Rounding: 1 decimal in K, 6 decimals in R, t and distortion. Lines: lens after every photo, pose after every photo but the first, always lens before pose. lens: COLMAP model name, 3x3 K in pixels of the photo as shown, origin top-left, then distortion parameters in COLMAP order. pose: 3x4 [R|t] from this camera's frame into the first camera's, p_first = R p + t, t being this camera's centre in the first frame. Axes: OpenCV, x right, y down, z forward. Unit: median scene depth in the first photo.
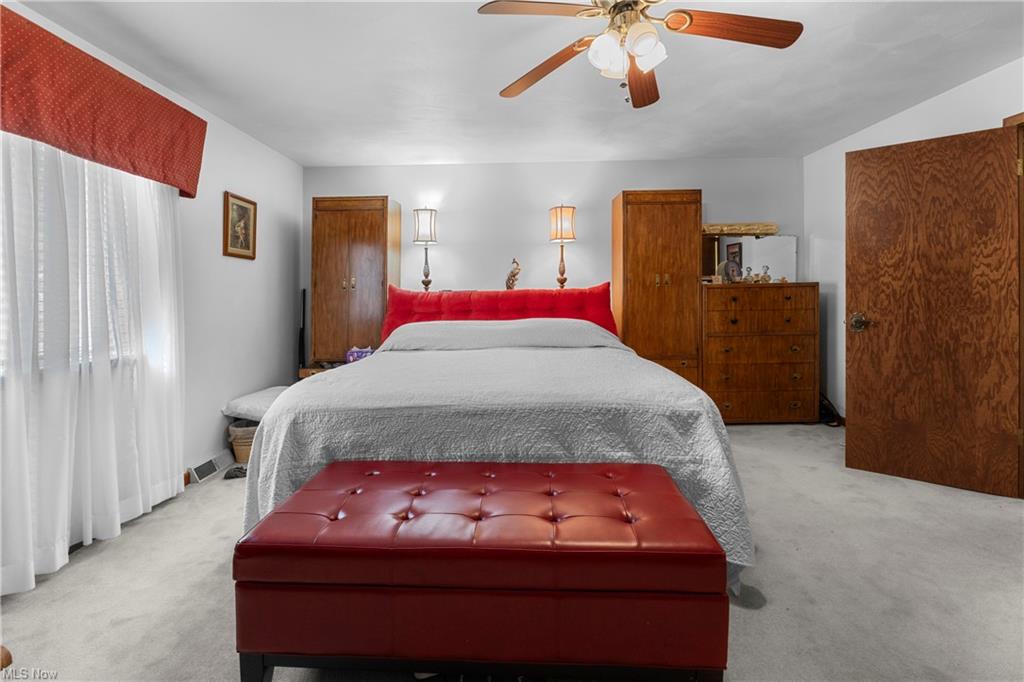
lens RADIAL K [[468.7, 0, 510.7], [0, 468.7, 286.1], [0, 0, 1]] dist [-0.005130, -0.000532]
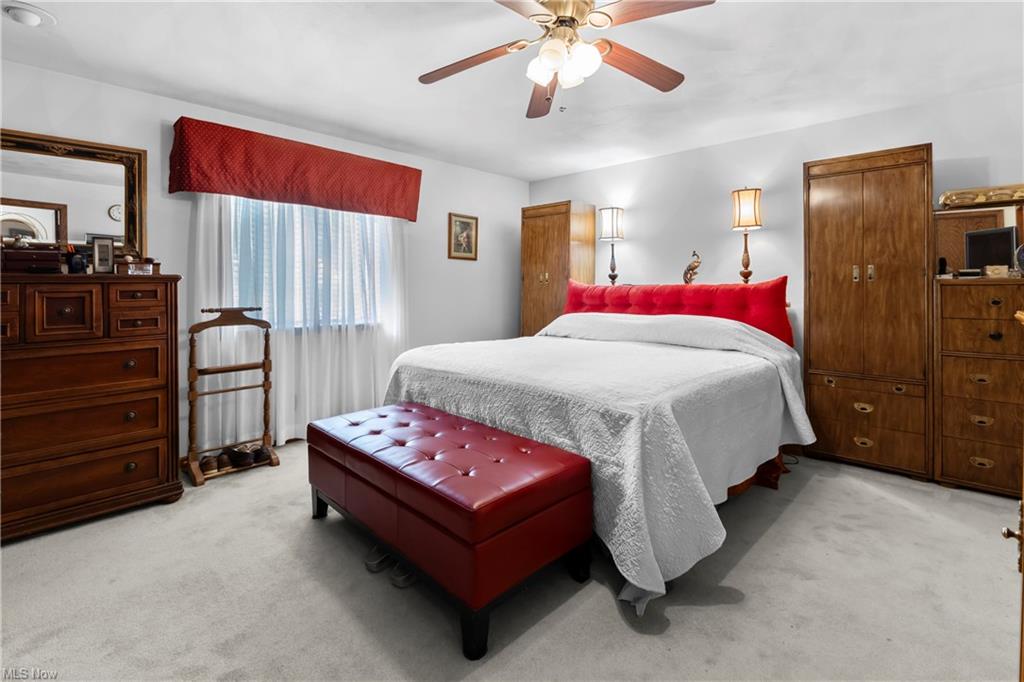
lens RADIAL K [[478.7, 0, 511.0], [0, 478.7, 274.9], [0, 0, 1]] dist [-0.000577, -0.000151]
pose [[0.735303, -0.003933, -0.677727, 0.433091], [0.001004, 0.999988, -0.004713, -0.007451], [0.677737, 0.002785, 0.735299, 0.054287]]
